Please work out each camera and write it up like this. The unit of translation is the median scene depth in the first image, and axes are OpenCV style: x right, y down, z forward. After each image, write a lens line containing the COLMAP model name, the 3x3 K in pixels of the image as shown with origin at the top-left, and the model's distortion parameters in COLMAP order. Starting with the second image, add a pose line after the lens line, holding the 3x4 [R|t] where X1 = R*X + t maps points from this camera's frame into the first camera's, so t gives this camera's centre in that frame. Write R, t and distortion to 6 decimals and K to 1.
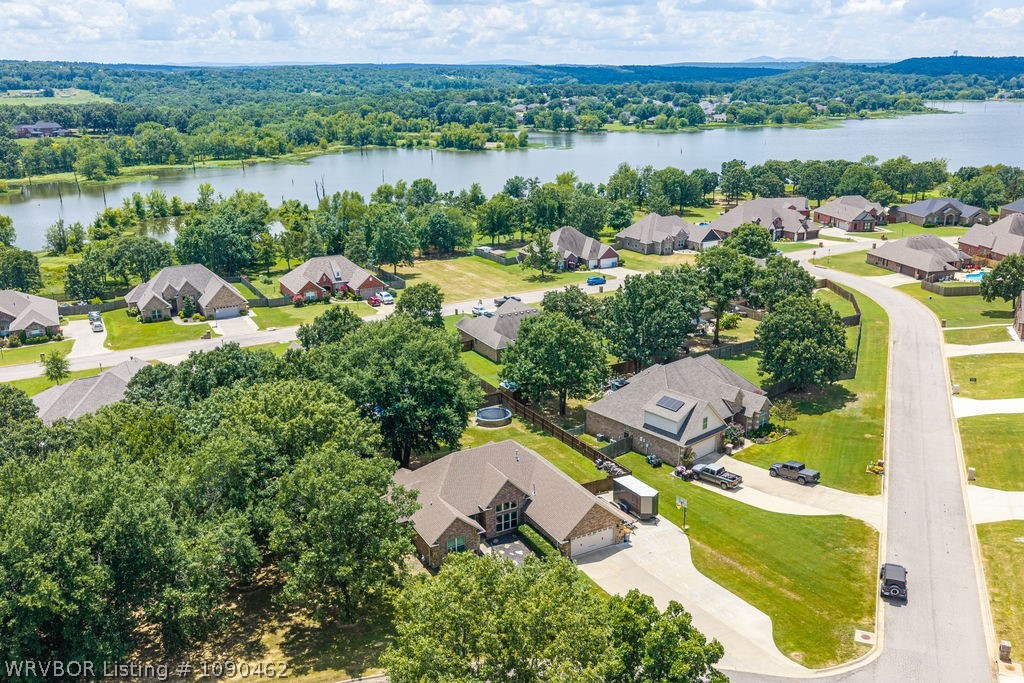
lens RADIAL K [[849.0, 0, 515.5], [0, 849.0, 342.9], [0, 0, 1]] dist [0.012630, -0.020595]
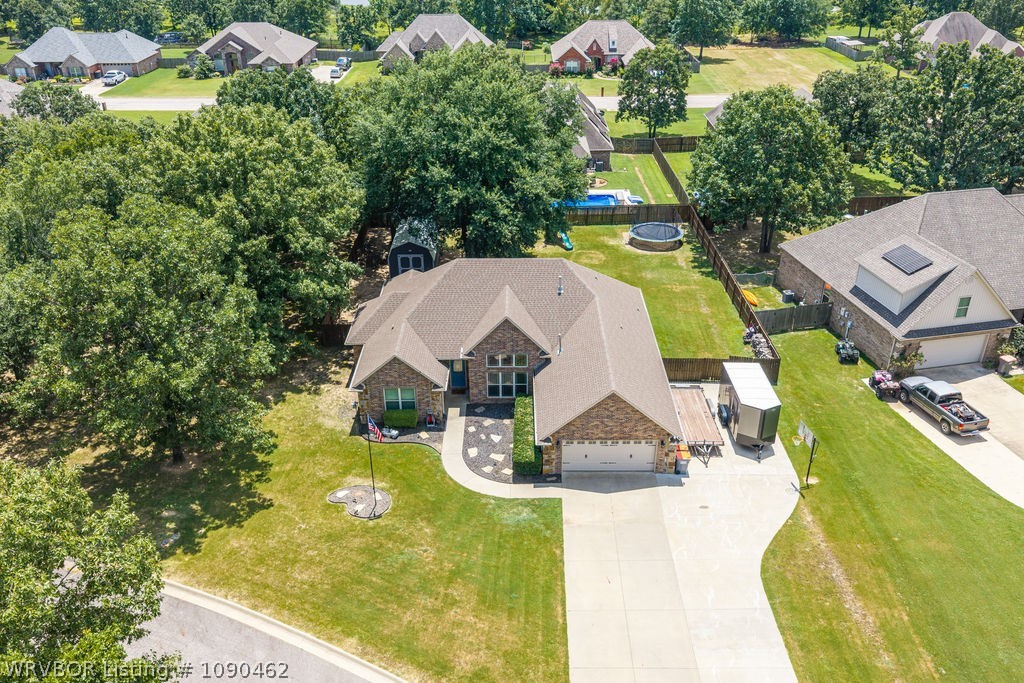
lens RADIAL K [[849.0, 0, 515.5], [0, 849.0, 342.9], [0, 0, 1]] dist [0.012630, -0.020595]
pose [[0.877728, 0.233415, -0.418462, 0.112046], [-0.144972, 0.961760, 0.232382, 0.017747], [0.456701, -0.143304, 0.878002, 0.216500]]
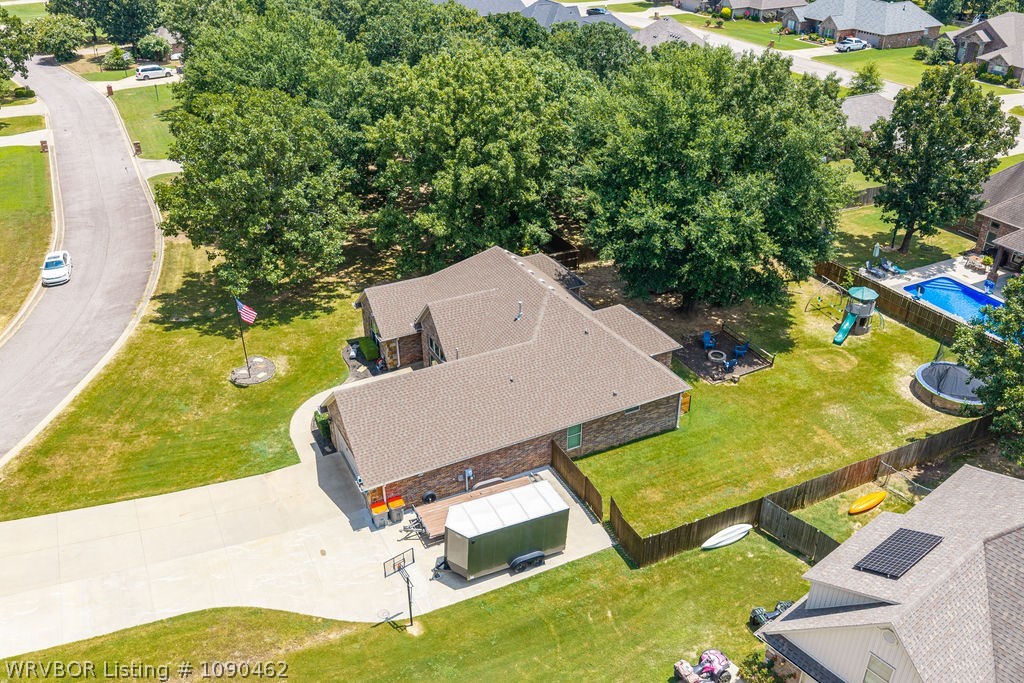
lens RADIAL K [[849.0, 0, 515.5], [0, 849.0, 342.9], [0, 0, 1]] dist [0.012630, -0.020595]
pose [[-0.028621, 0.512668, -0.858109, 0.226477], [-0.293654, 0.816269, 0.497466, -0.056324], [0.955483, 0.266225, 0.127185, 0.446459]]
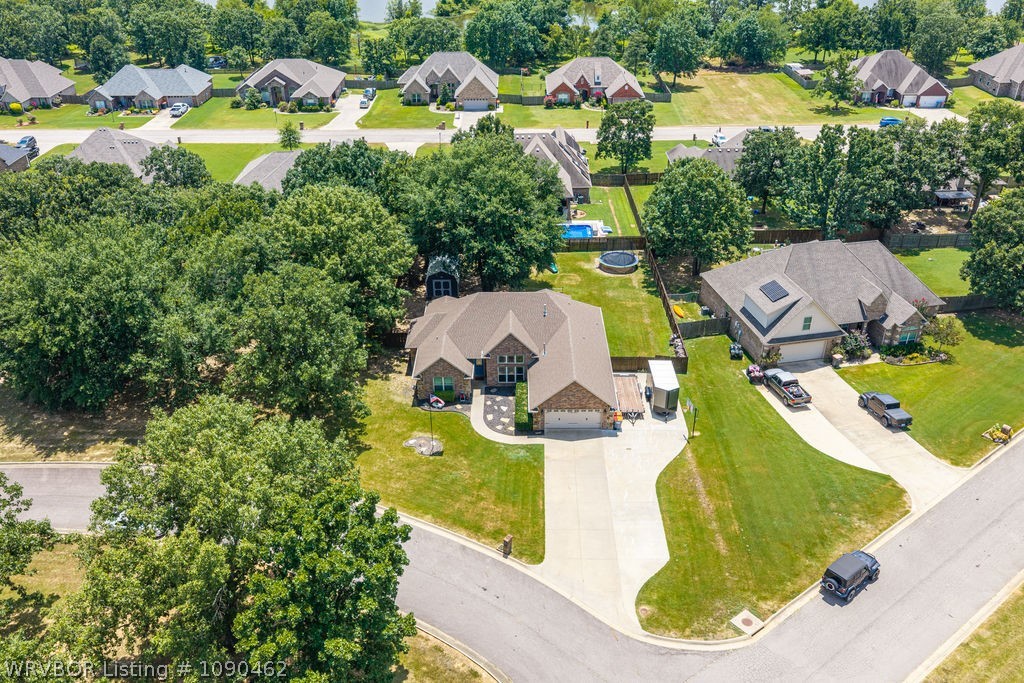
lens RADIAL K [[849.0, 0, 515.5], [0, 849.0, 342.9], [0, 0, 1]] dist [0.012630, -0.020595]
pose [[0.878011, 0.245192, -0.411069, 0.174081], [-0.143849, 0.954297, 0.261963, -0.034368], [0.456513, -0.170875, 0.873154, 0.079929]]
